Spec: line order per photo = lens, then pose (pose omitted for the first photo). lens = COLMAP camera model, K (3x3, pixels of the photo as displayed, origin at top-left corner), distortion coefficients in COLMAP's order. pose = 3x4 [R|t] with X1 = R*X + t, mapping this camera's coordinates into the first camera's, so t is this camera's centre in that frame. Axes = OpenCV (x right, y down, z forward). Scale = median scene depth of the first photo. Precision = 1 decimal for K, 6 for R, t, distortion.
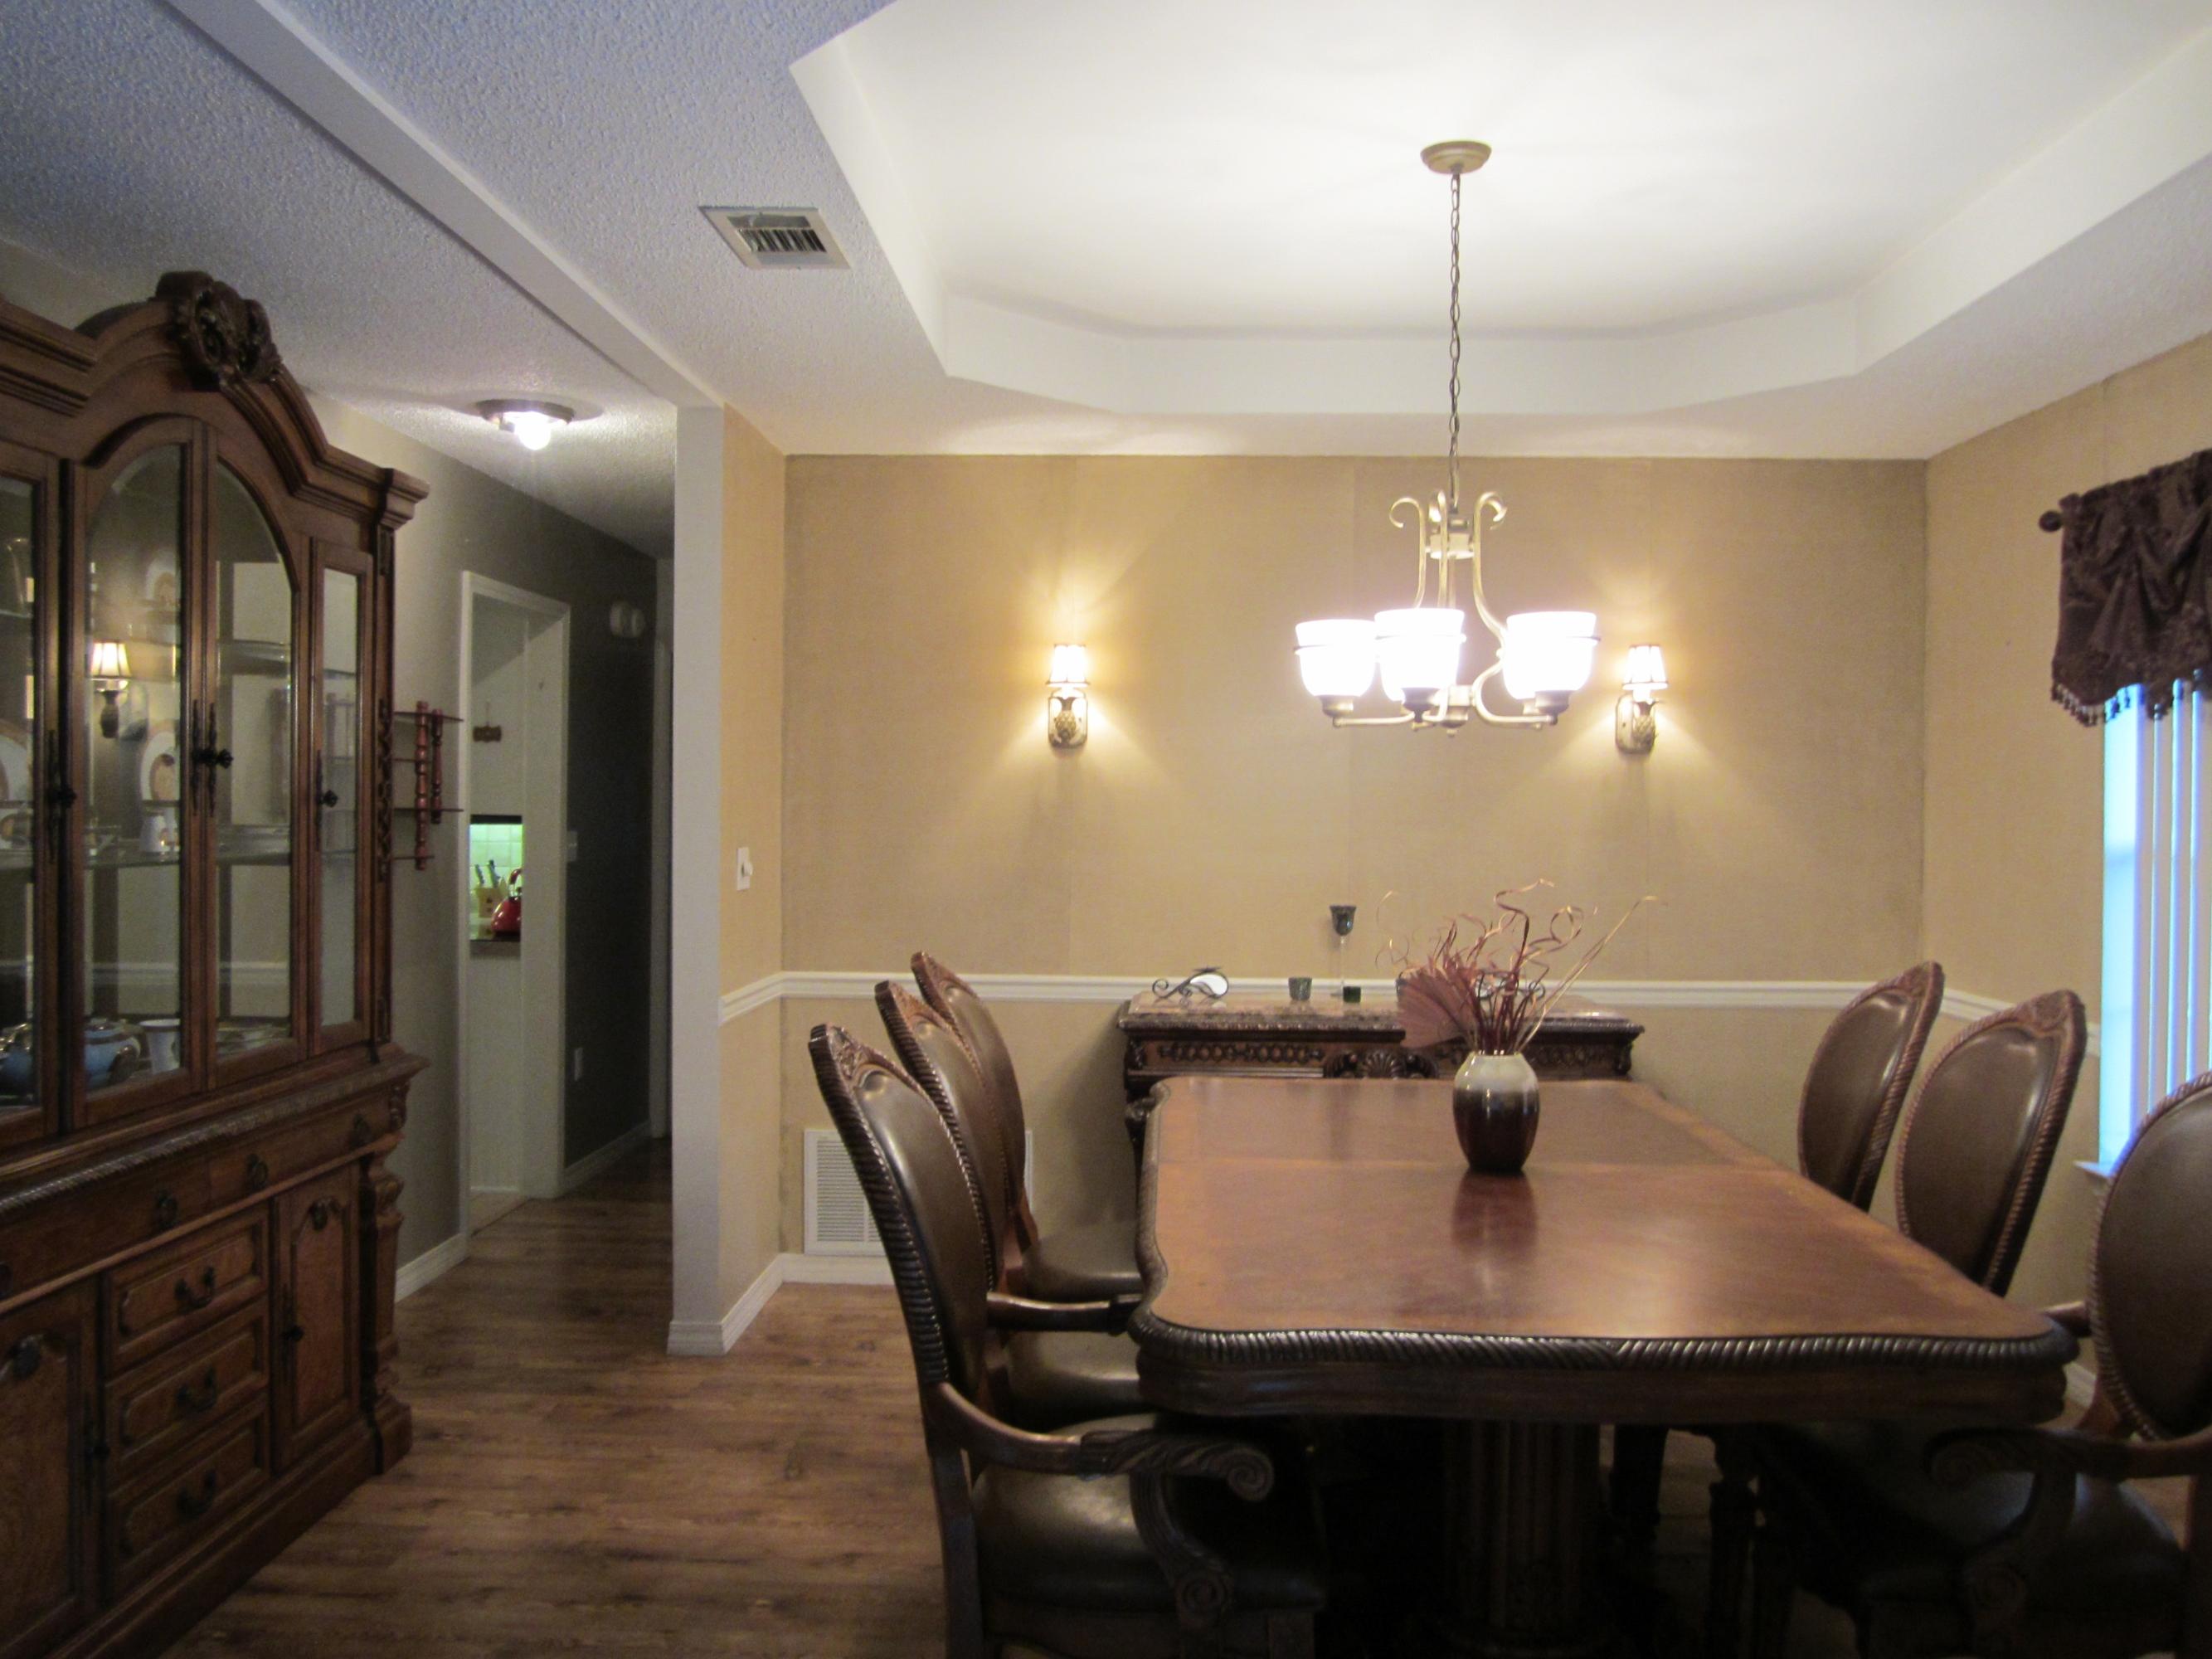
lens RADIAL K [[1826.8, 0, 1102.0], [0, 1826.8, 810.2], [0, 0, 1]] dist [-0.042874, 0.012720]
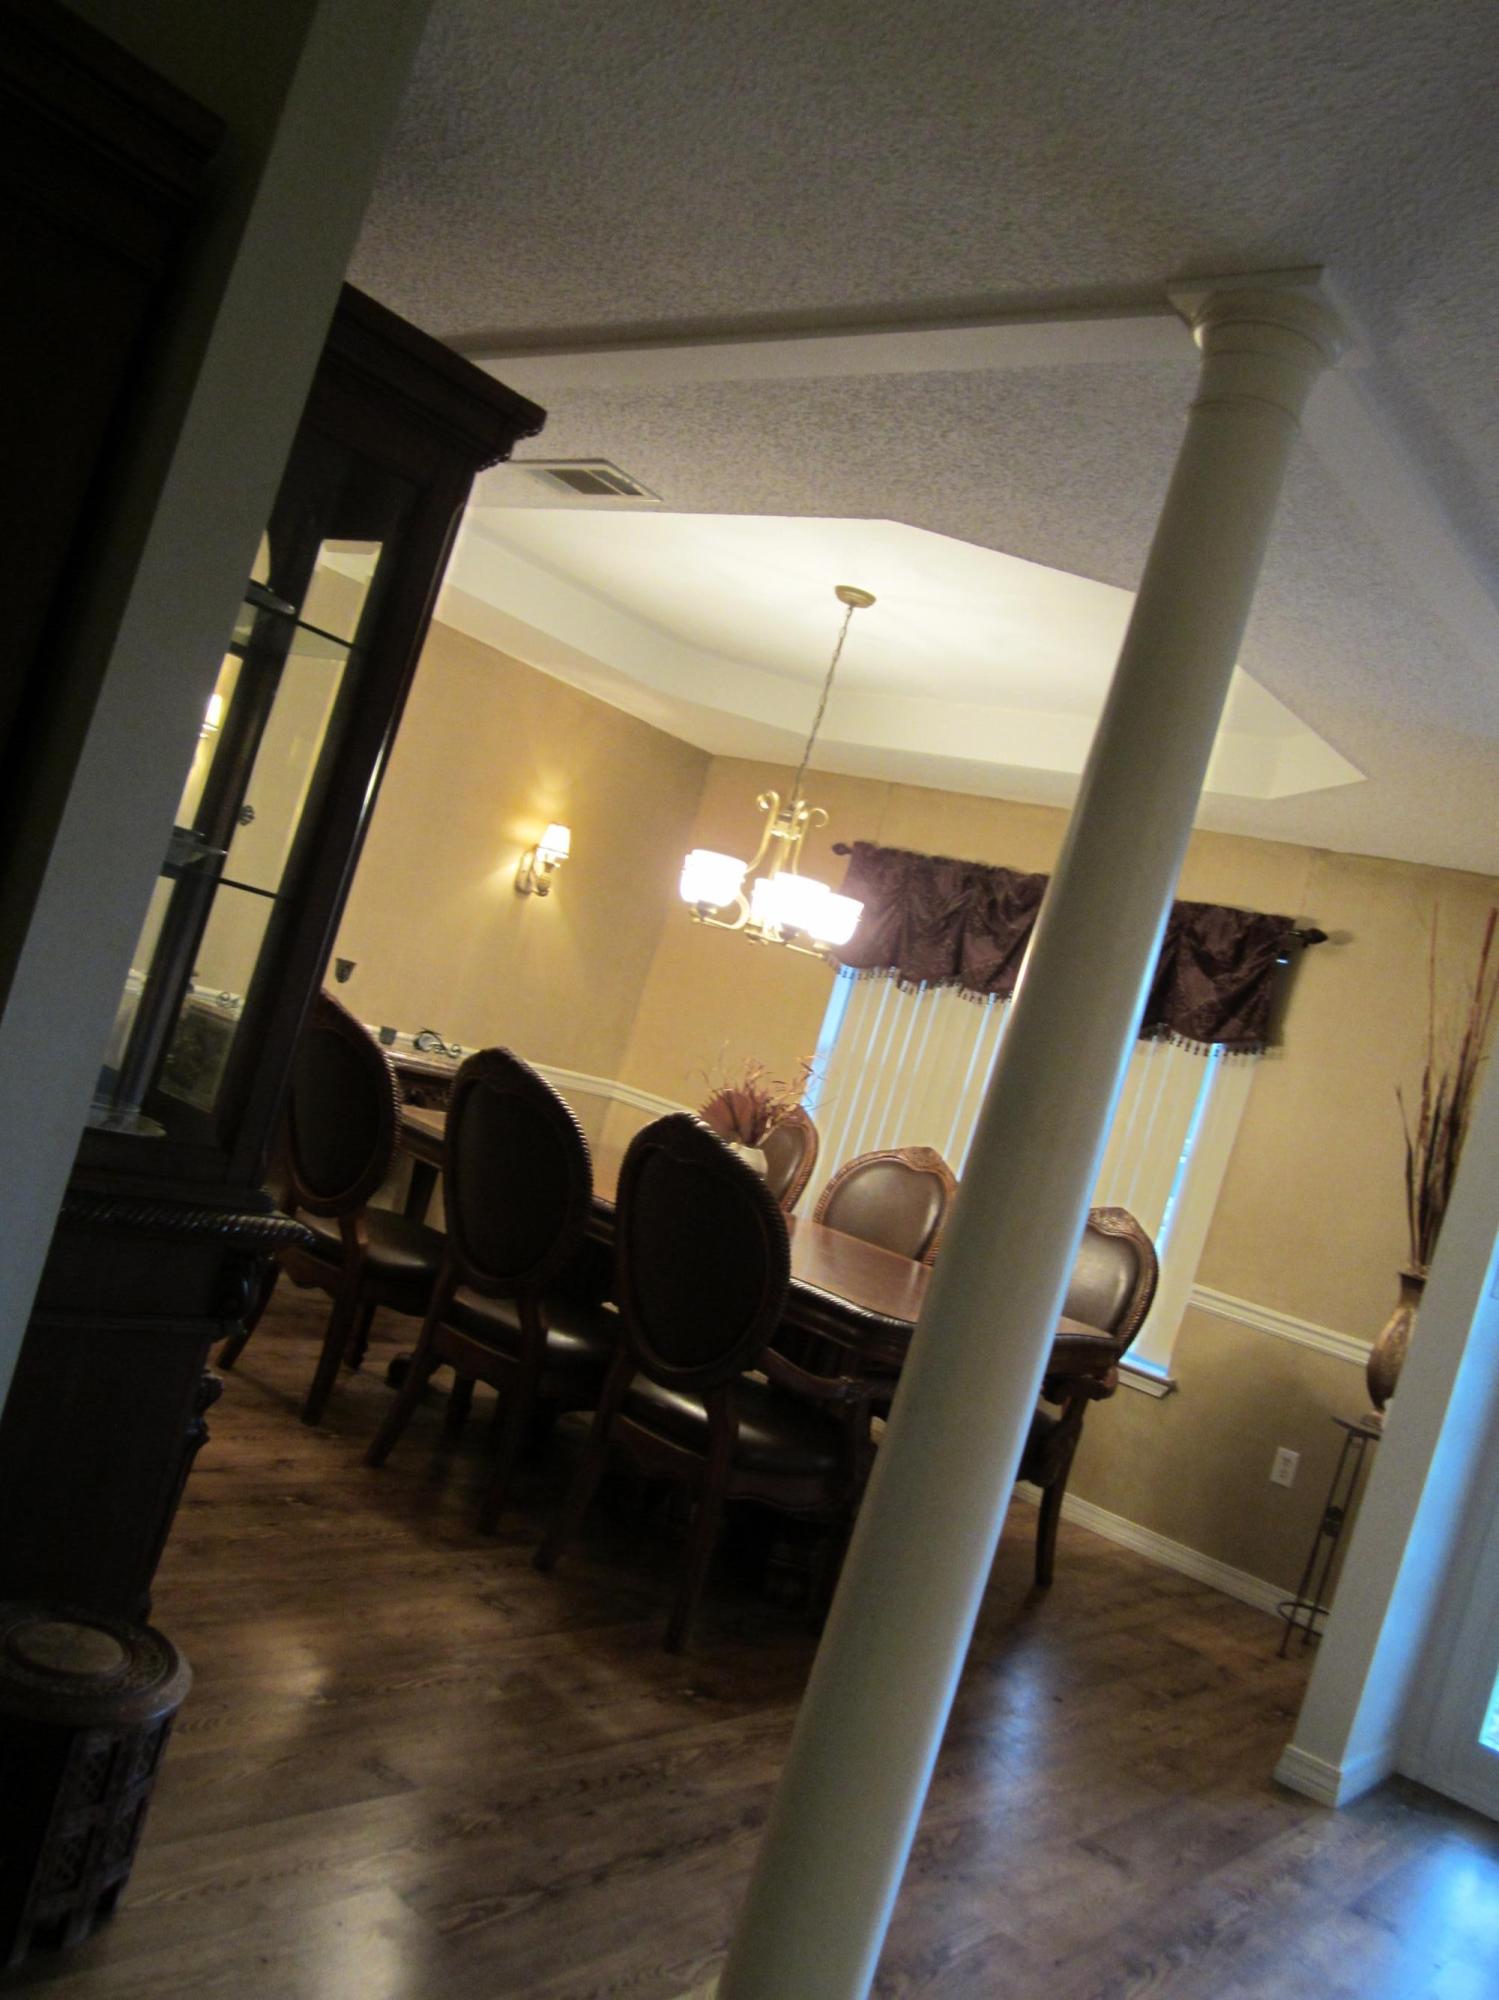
lens RADIAL K [[1651.6, 0, 743.9], [0, 1651.6, 1009.8], [0, 0, 1]] dist [-0.042874, 0.012720]
pose [[0.576512, 0.164285, 0.800403, -0.938977], [-0.271552, 0.962422, -0.001947, 0.018449], [-0.770645, -0.216229, 0.599459, 0.125196]]
